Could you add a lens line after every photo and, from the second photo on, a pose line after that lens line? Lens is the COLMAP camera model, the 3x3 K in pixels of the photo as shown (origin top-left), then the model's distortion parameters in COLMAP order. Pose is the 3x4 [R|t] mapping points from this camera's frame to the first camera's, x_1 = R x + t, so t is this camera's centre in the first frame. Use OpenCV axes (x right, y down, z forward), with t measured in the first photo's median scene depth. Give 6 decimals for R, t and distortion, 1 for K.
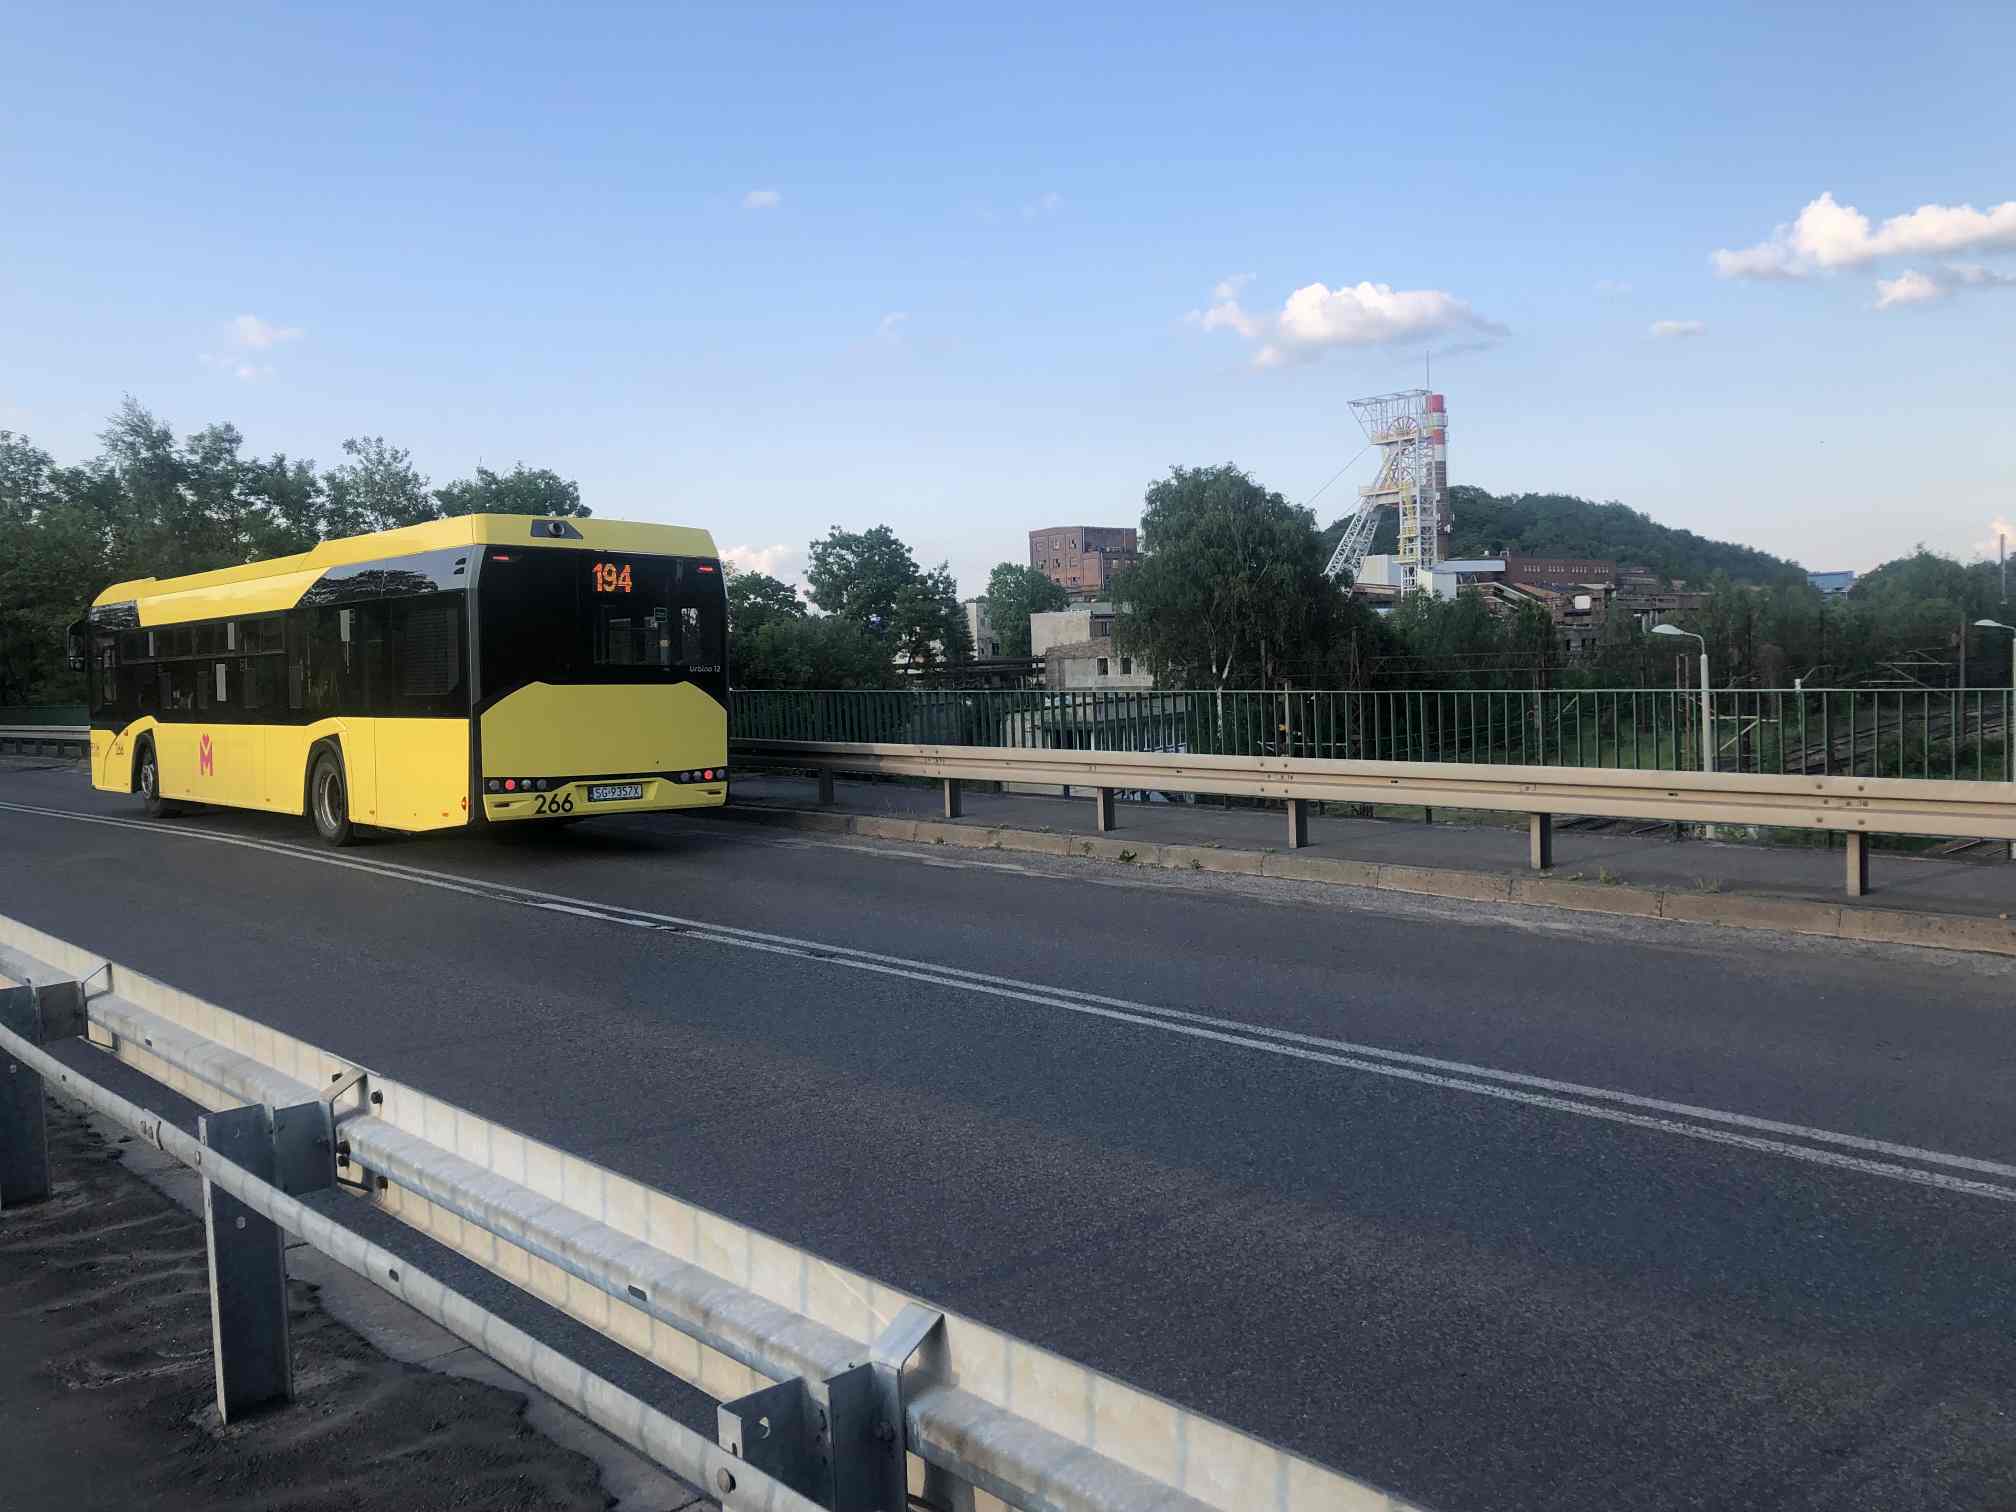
lens RADIAL K [[1613.5, 0, 1008.0], [0, 1613.5, 756.0], [0, 0, 1]] dist [0.026427, 0.004064]
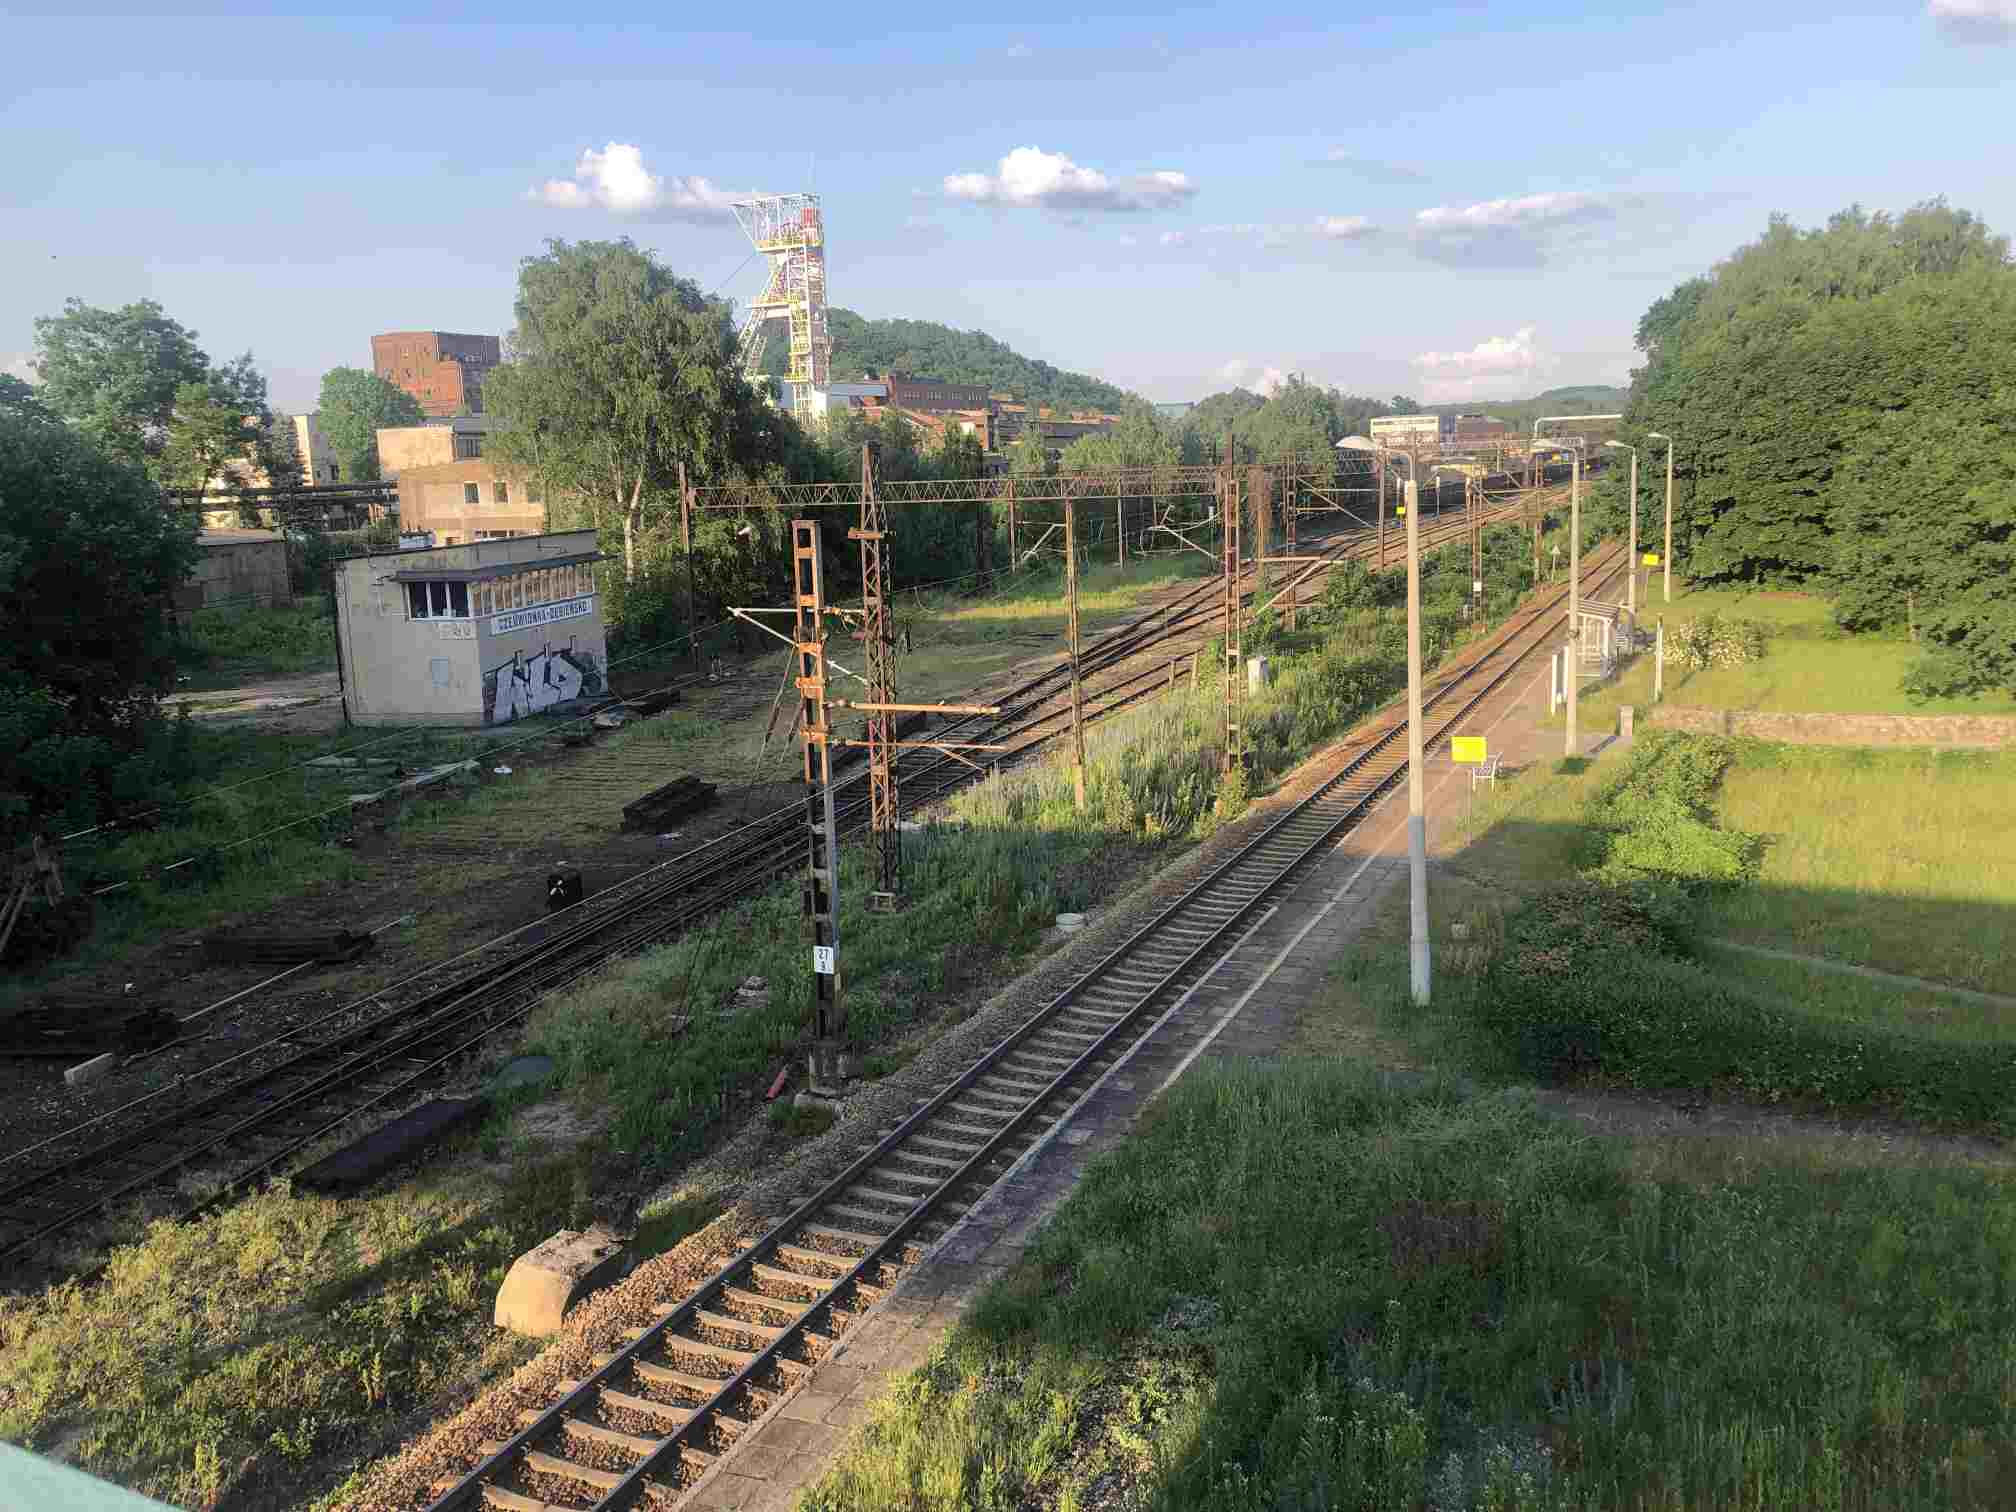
lens RADIAL K [[1613.5, 0, 1008.0], [0, 1613.5, 756.0], [0, 0, 1]] dist [0.026427, 0.004064]
pose [[0.929295, -0.061940, 0.364107, 0.003881], [0.023003, 0.993630, 0.110320, -0.008731], [-0.368621, -0.094145, 0.924800, 0.145169]]
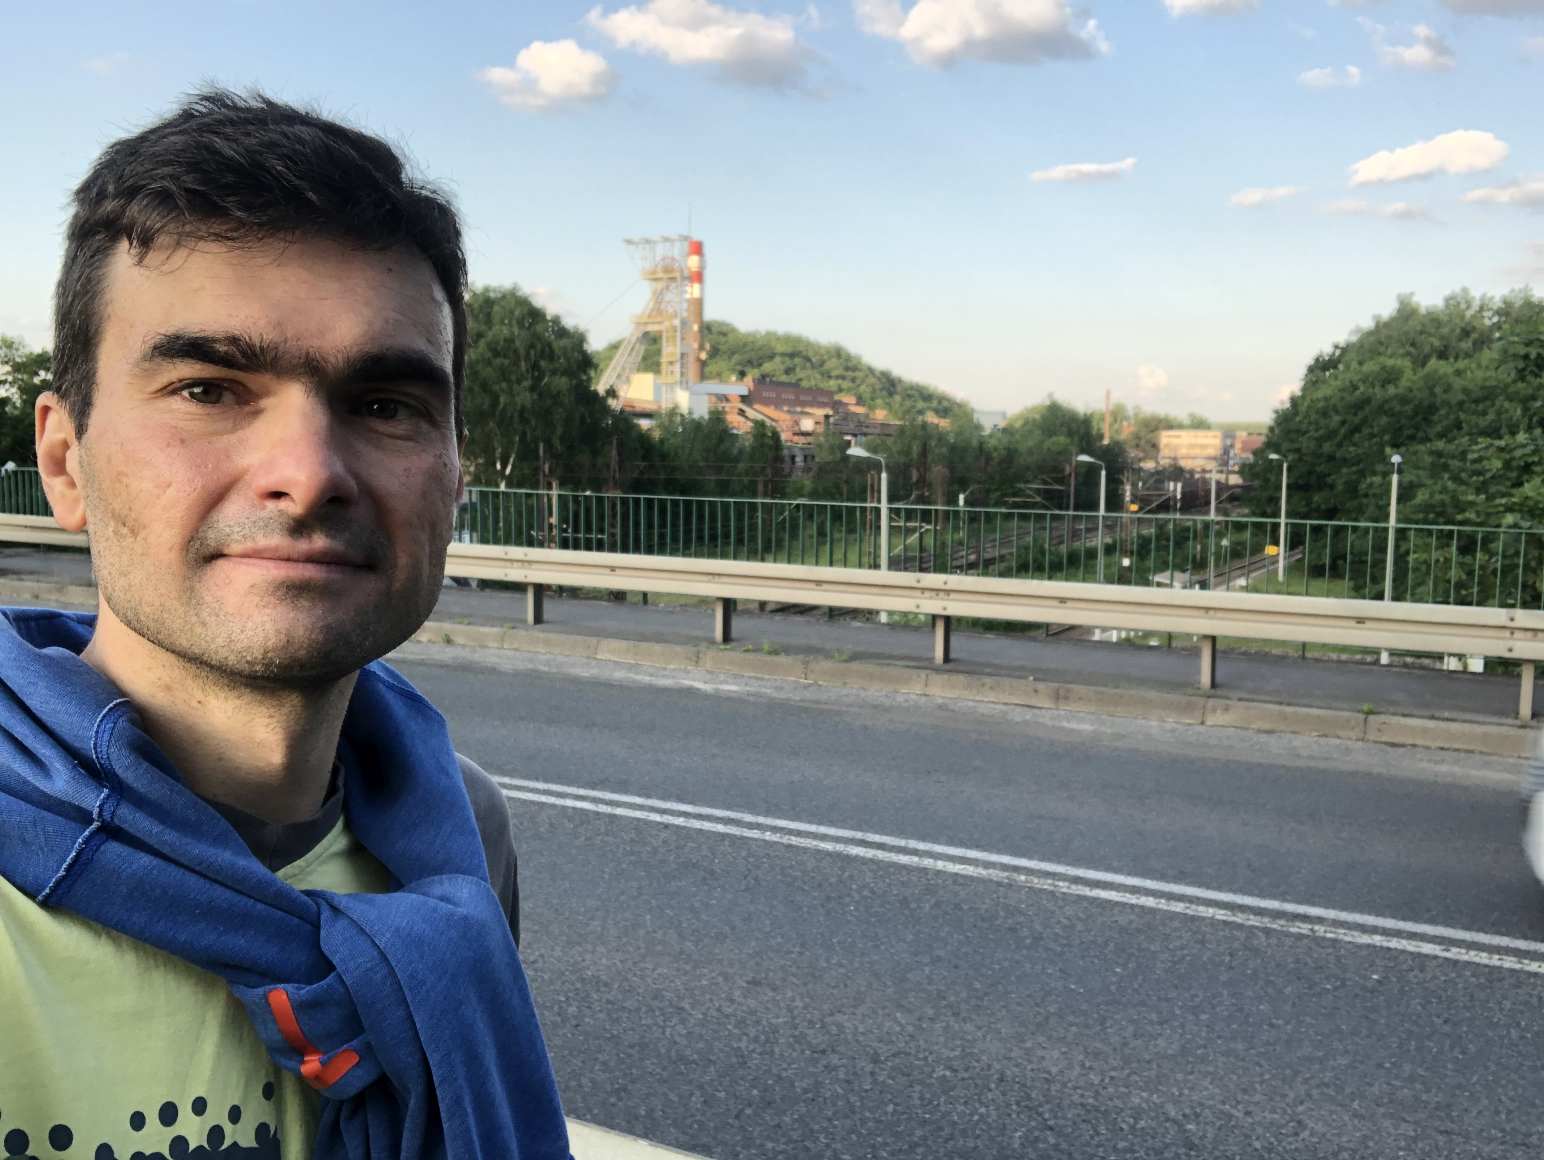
lens RADIAL K [[1411.4, 0, 772.0], [0, 1411.4, 580.0], [0, 0, 1]] dist [0.033410, -0.008747]
pose [[0.949797, 0.019626, 0.312251, 0.001970], [-0.027632, 0.999393, 0.021234, -0.000229], [-0.311645, -0.028796, 0.949762, -0.003851]]
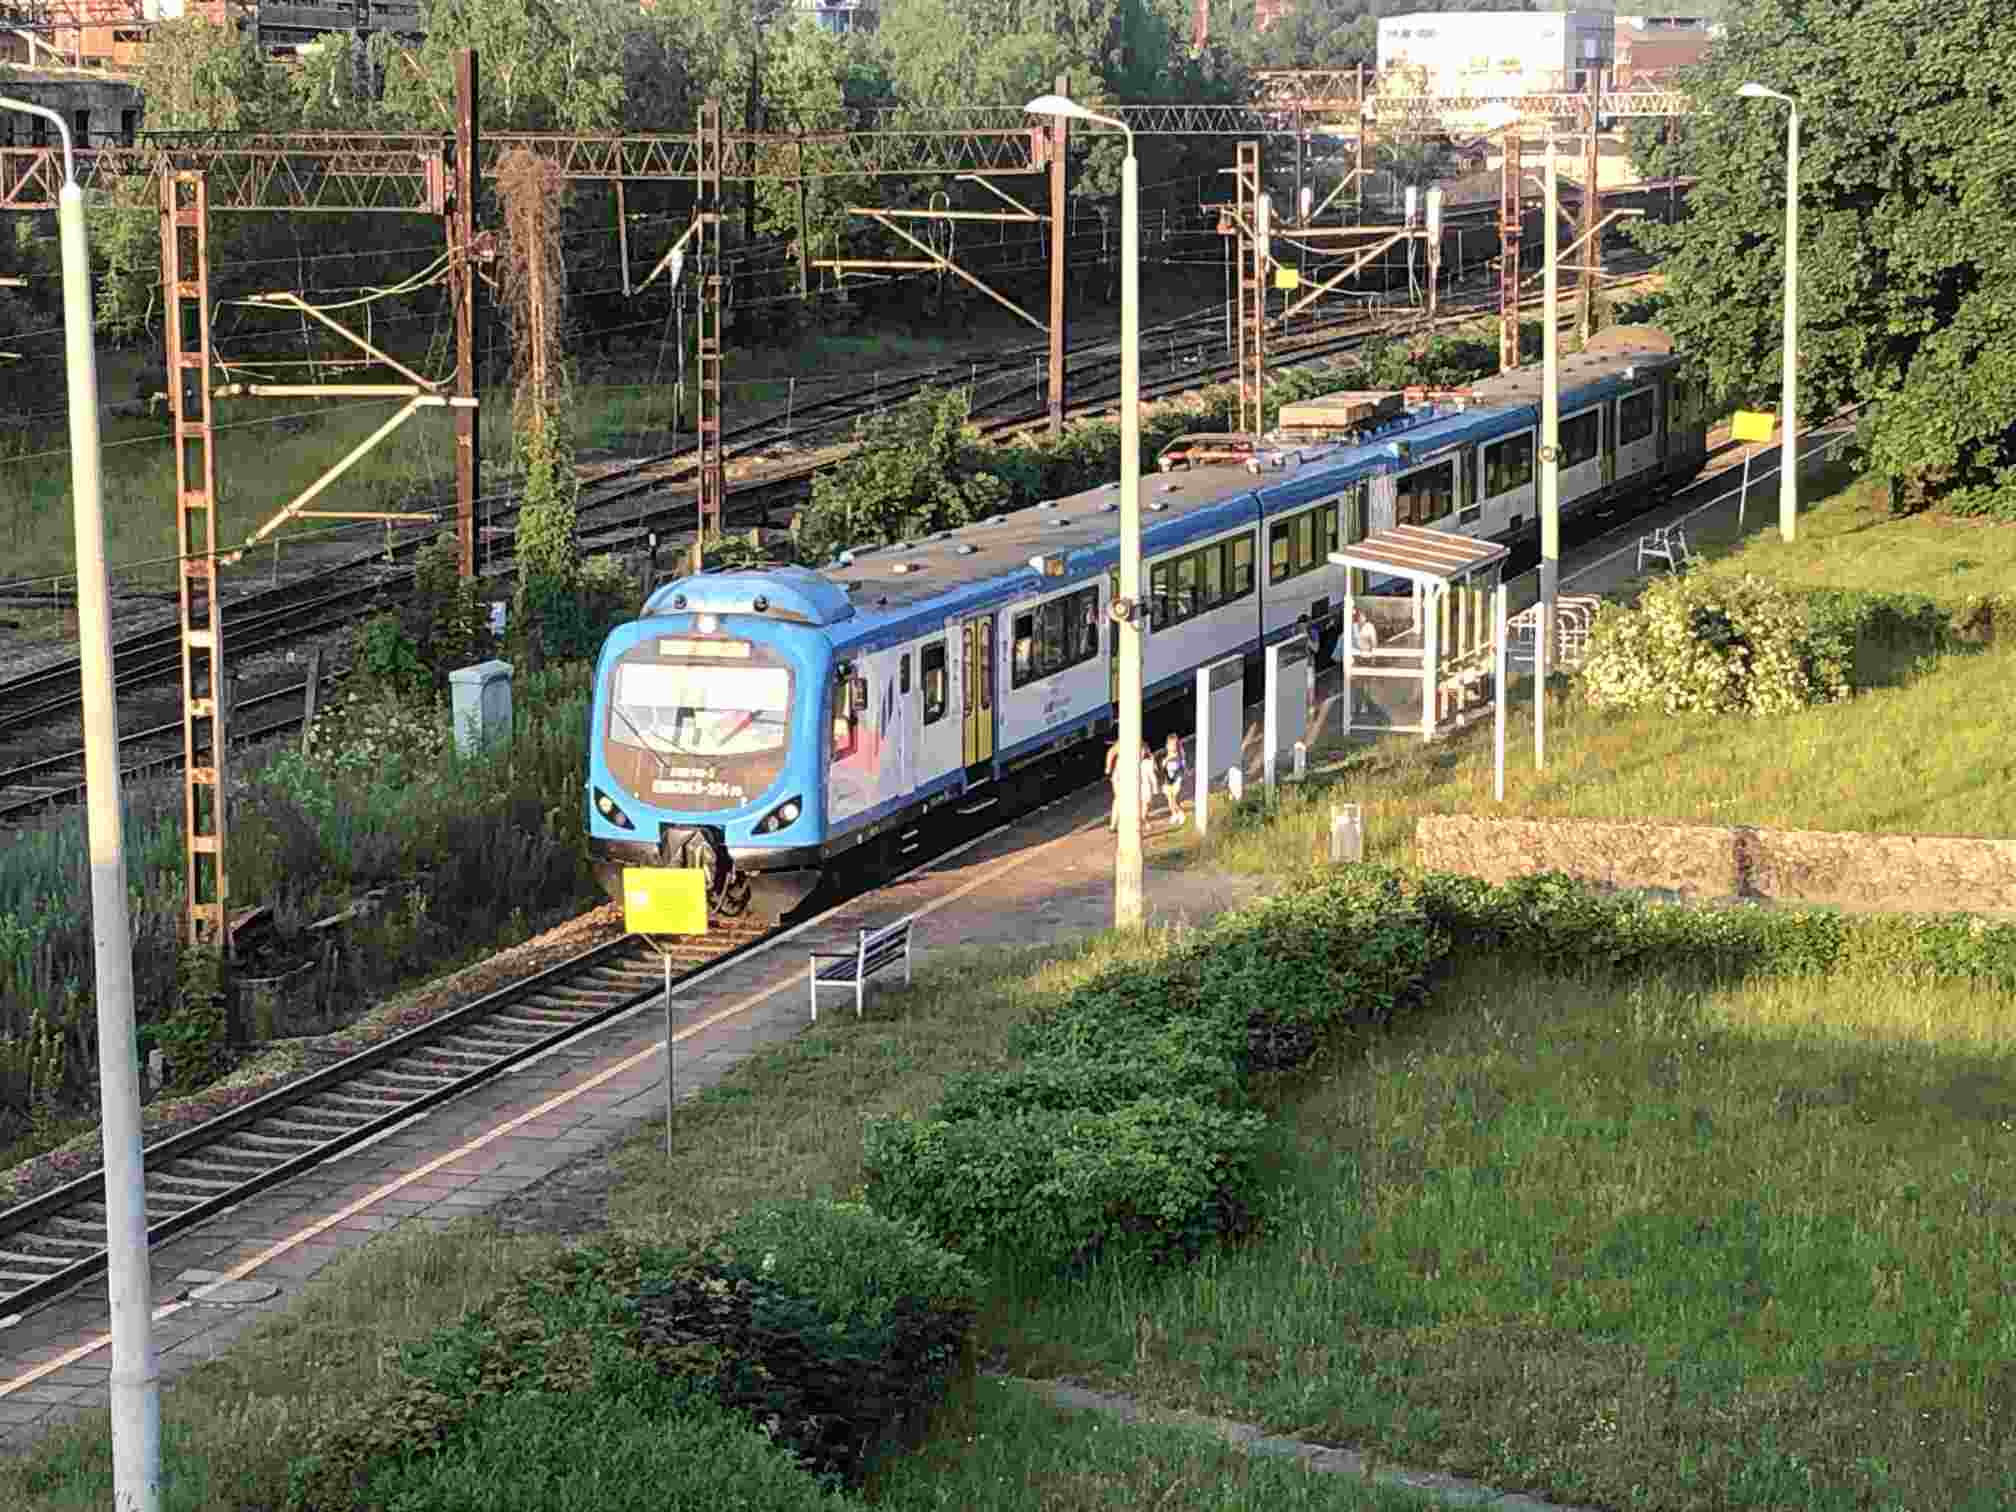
lens RADIAL K [[4703.5, 0, 1008.0], [0, 4703.5, 756.0], [0, 0, 1]] dist [0.303615, -2.141085]
pose [[0.875007, -0.031875, 0.483059, 0.062706], [-0.000237, 0.997802, 0.066269, -0.006582], [-0.484110, -0.058100, 0.873076, 0.083329]]
